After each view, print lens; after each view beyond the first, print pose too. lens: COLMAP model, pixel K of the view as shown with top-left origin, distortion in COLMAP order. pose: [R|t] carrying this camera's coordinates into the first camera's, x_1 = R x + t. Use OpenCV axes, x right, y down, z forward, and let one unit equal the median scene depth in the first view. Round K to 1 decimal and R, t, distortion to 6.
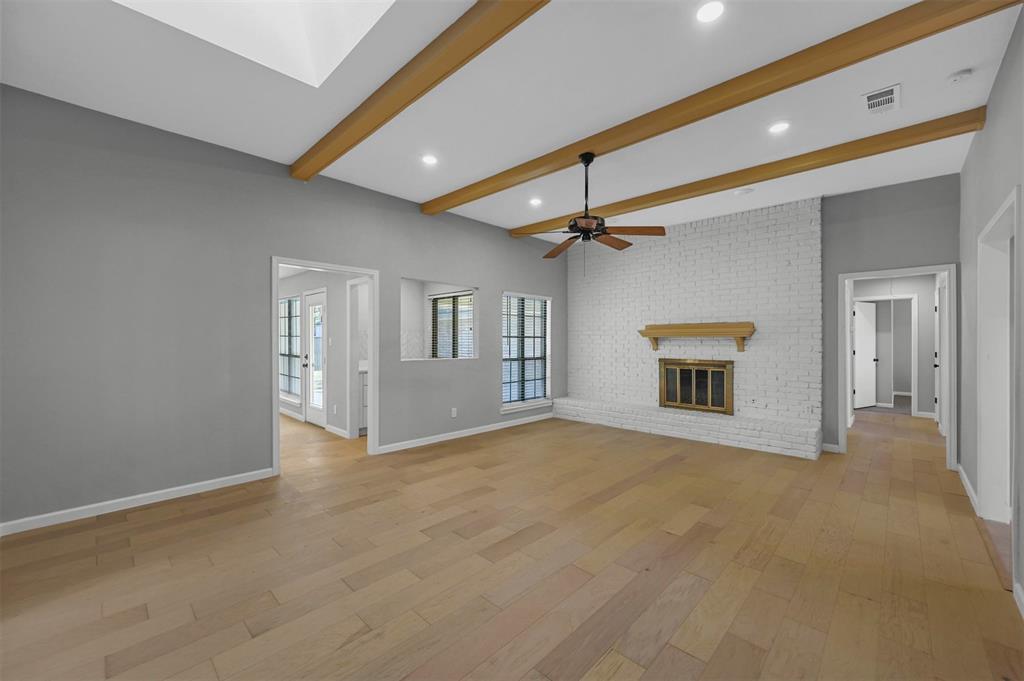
lens RADIAL K [[401.8, 0, 519.6], [0, 401.8, 337.3], [0, 0, 1]] dist [-0.003826, 0.001251]
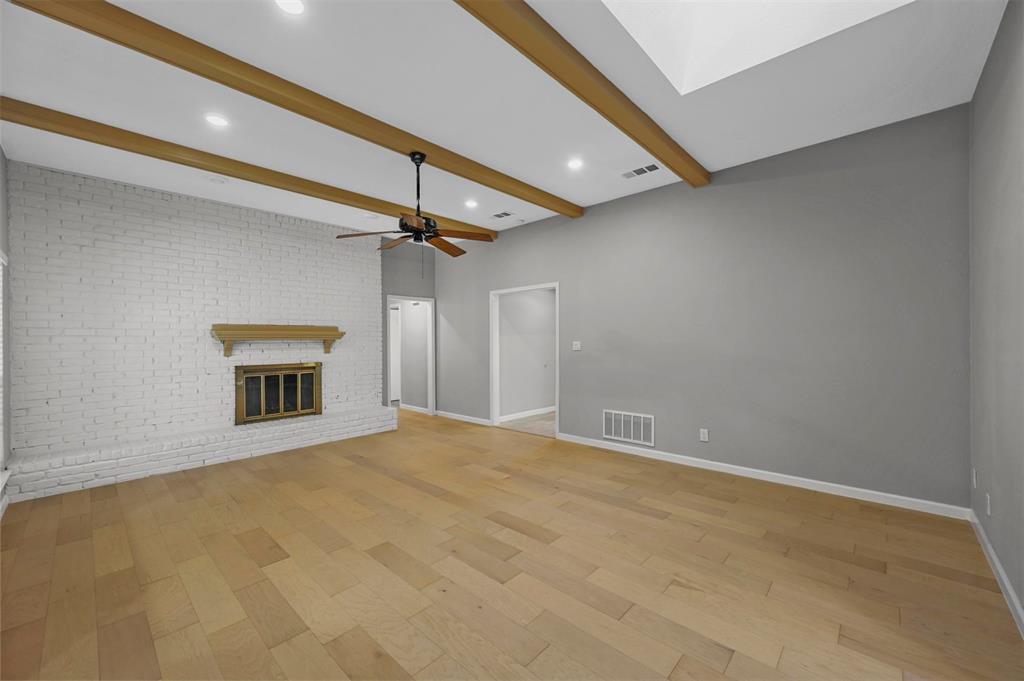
lens RADIAL K [[401.8, 0, 514.9], [0, 401.8, 340.2], [0, 0, 1]] dist [-0.003826, 0.001251]
pose [[-0.009874, 0.000777, 0.999951, -0.529529], [0.001602, 0.999998, -0.000761, 0.001923], [-0.999950, 0.001595, -0.009876, 0.500887]]
